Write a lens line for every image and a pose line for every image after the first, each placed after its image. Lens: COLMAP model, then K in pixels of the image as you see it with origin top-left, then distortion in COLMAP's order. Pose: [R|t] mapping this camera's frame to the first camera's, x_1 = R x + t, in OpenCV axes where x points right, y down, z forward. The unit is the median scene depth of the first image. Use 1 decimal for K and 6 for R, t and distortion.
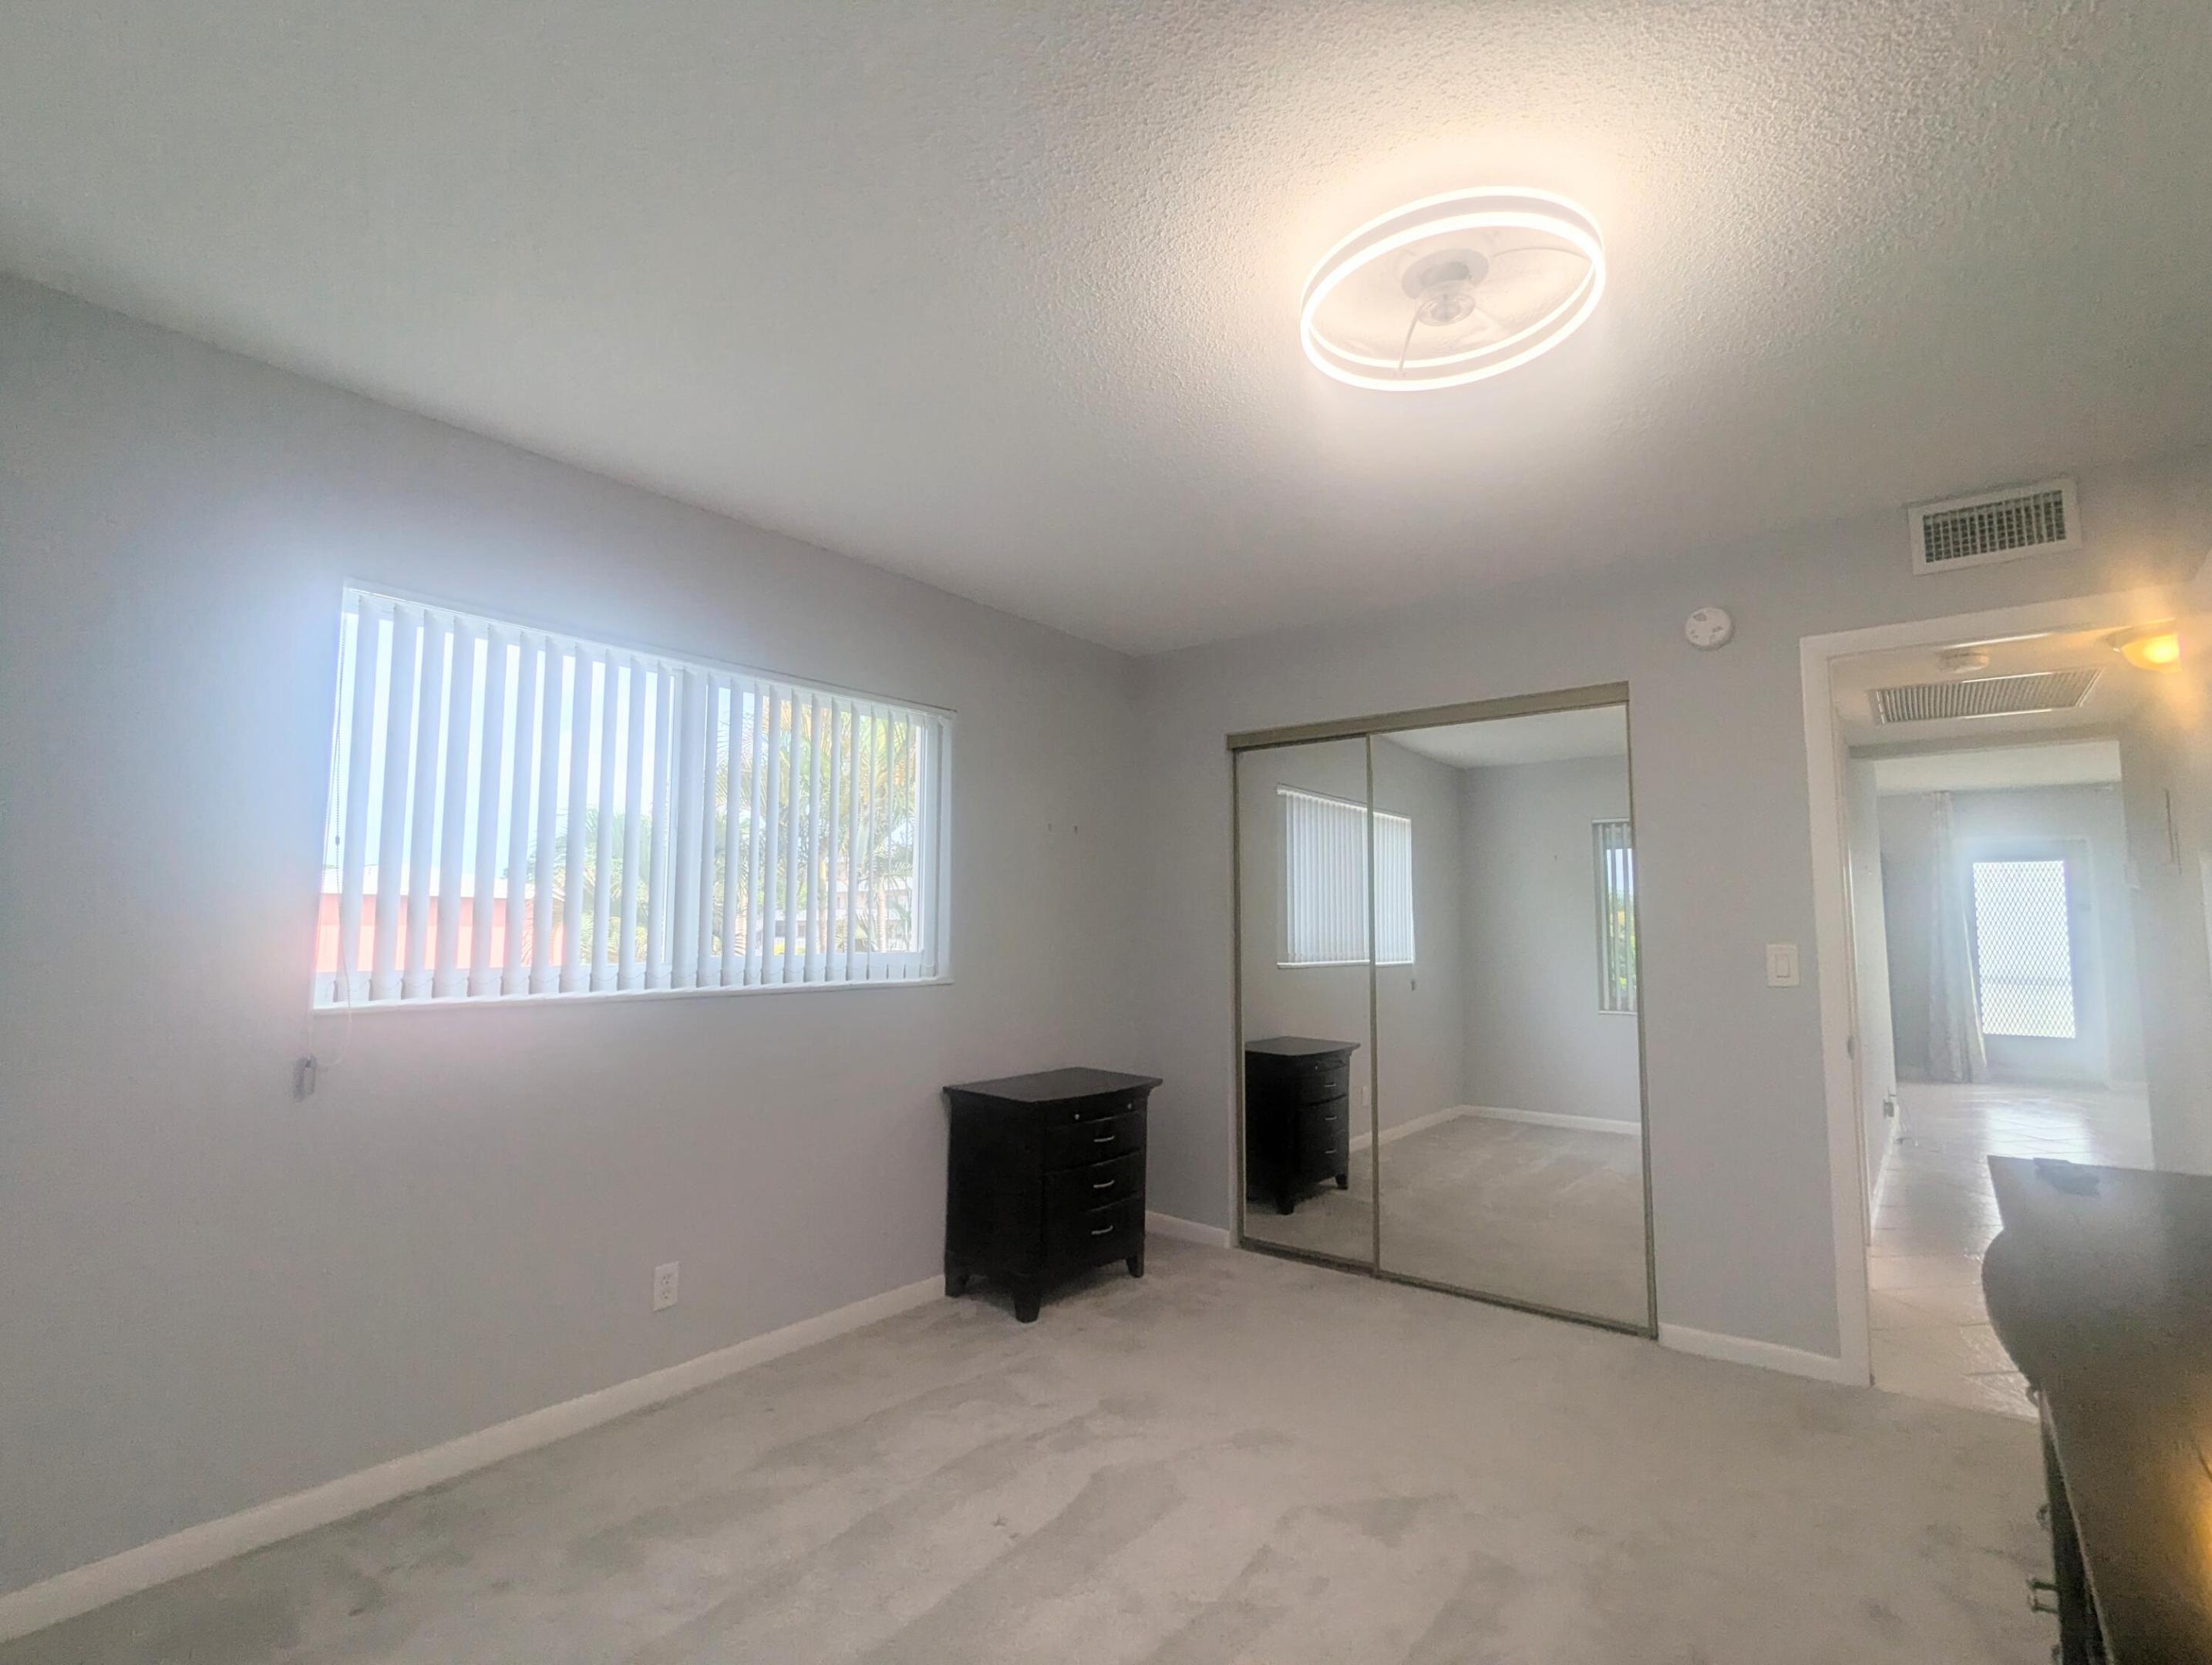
lens RADIAL K [[1056.7, 0, 1106.0], [0, 1056.7, 832.5], [0, 0, 1]] dist [0.000752, 0.000023]
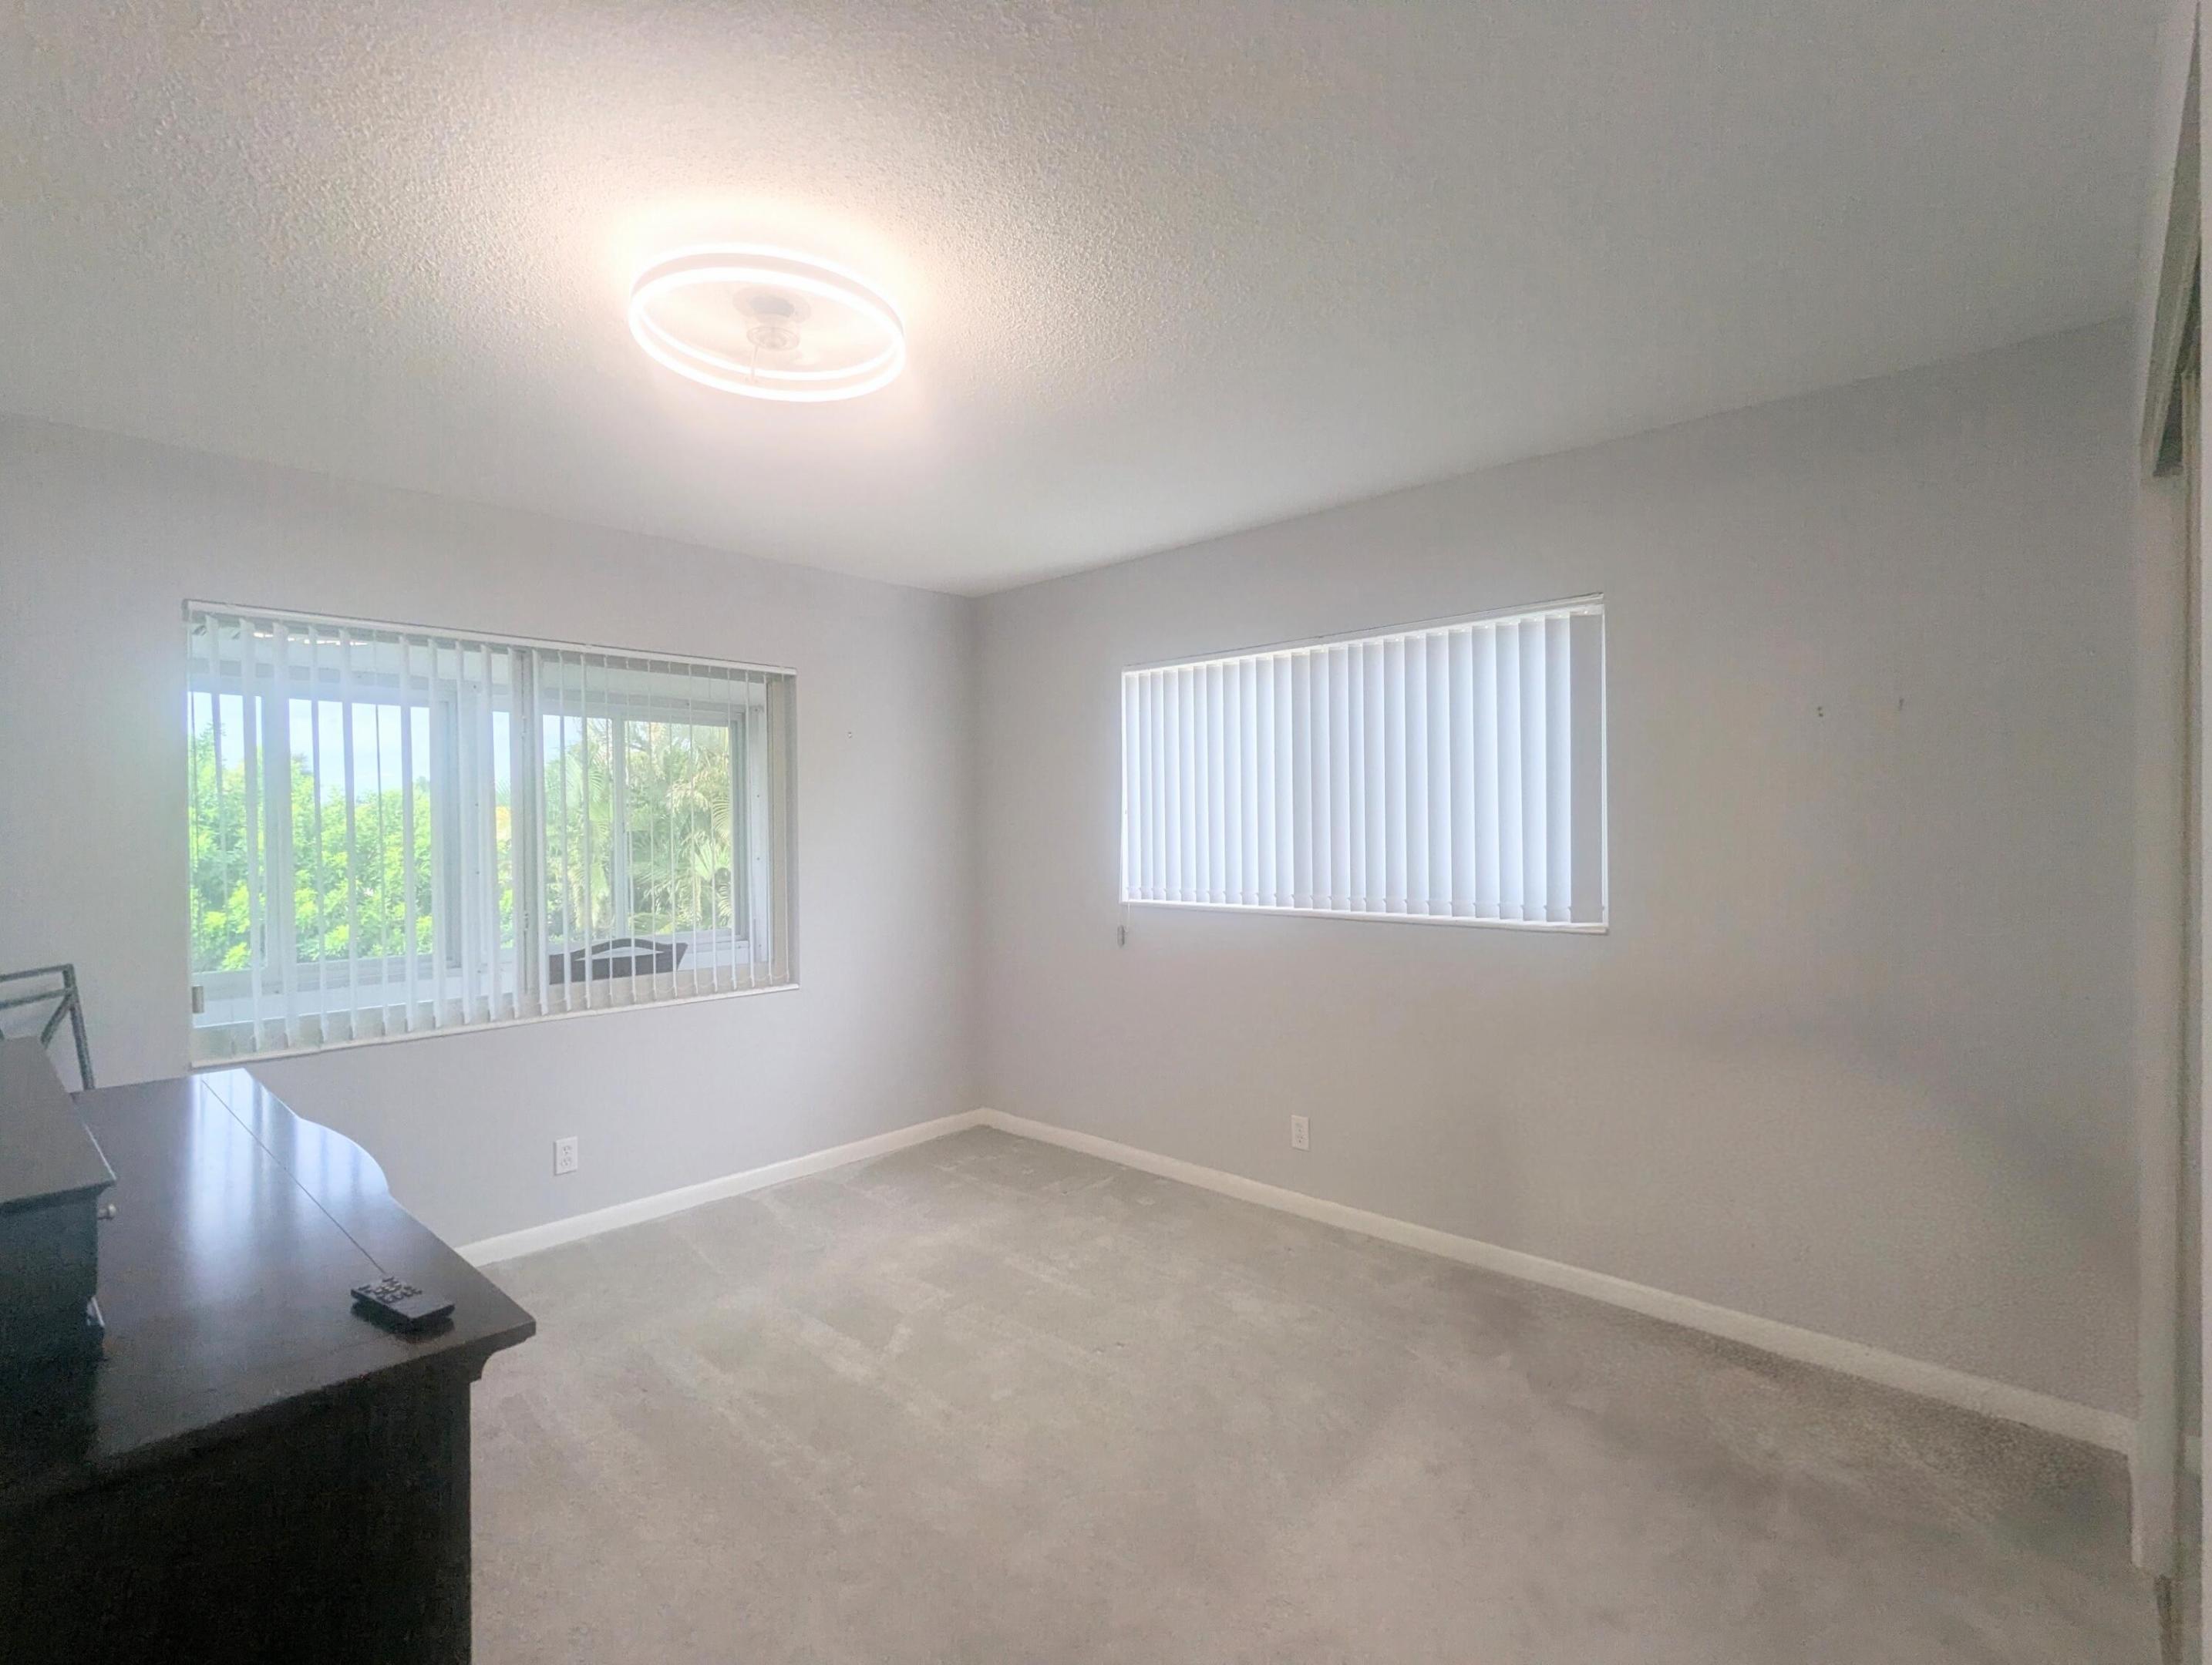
lens RADIAL K [[1056.7, 0, 1106.0], [0, 1056.7, 832.5], [0, 0, 1]] dist [0.000752, 0.000023]
pose [[-0.070720, -0.000474, -0.997496, 0.979797], [0.100109, 0.994948, -0.007570, 0.046728], [0.992460, -0.100394, -0.070315, 0.955879]]
